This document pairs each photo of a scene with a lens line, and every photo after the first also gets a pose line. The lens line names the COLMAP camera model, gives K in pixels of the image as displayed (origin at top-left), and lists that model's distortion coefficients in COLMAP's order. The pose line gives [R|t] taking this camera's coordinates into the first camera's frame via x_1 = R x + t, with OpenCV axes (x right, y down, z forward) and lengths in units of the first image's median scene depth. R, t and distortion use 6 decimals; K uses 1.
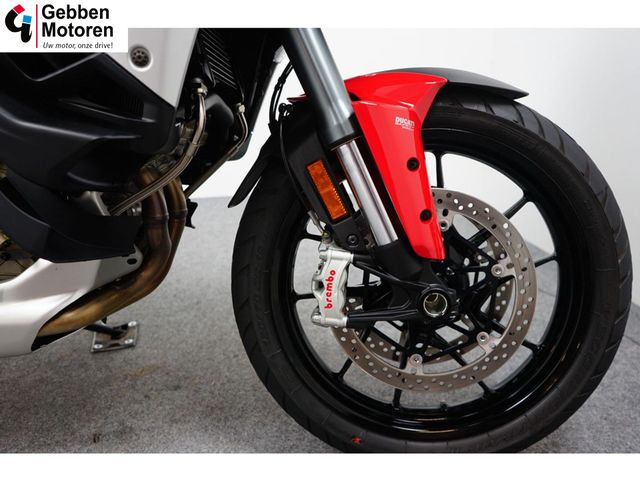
lens RADIAL K [[517.3, 0, 320.0], [0, 517.3, 240.0], [0, 0, 1]] dist [-0.013612, -0.001951]
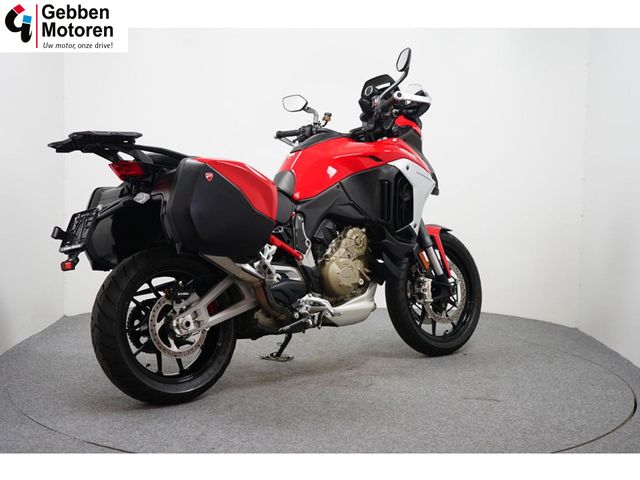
lens RADIAL K [[900.1, 0, 320.0], [0, 900.1, 240.0], [0, 0, 1]] dist [0.005181, 0.007375]
pose [[0.729598, -0.036051, 0.682926, -4.298586], [0.194602, 0.968271, -0.156787, 0.536409], [-0.655605, 0.247290, 0.713463, -2.649625]]
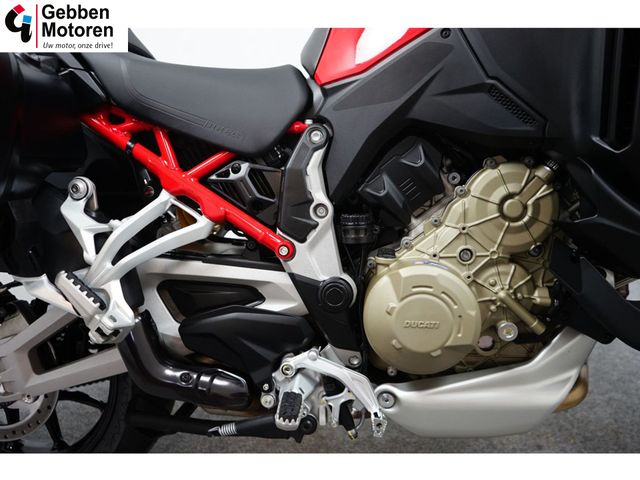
lens RADIAL K [[517.3, 0, 320.0], [0, 517.3, 240.0], [0, 0, 1]] dist [-0.013612, -0.001951]
pose [[0.997711, -0.038748, -0.055420, -0.909516], [0.036848, 0.998711, -0.034904, -0.145448], [0.056701, 0.032782, 0.997853, -0.062132]]
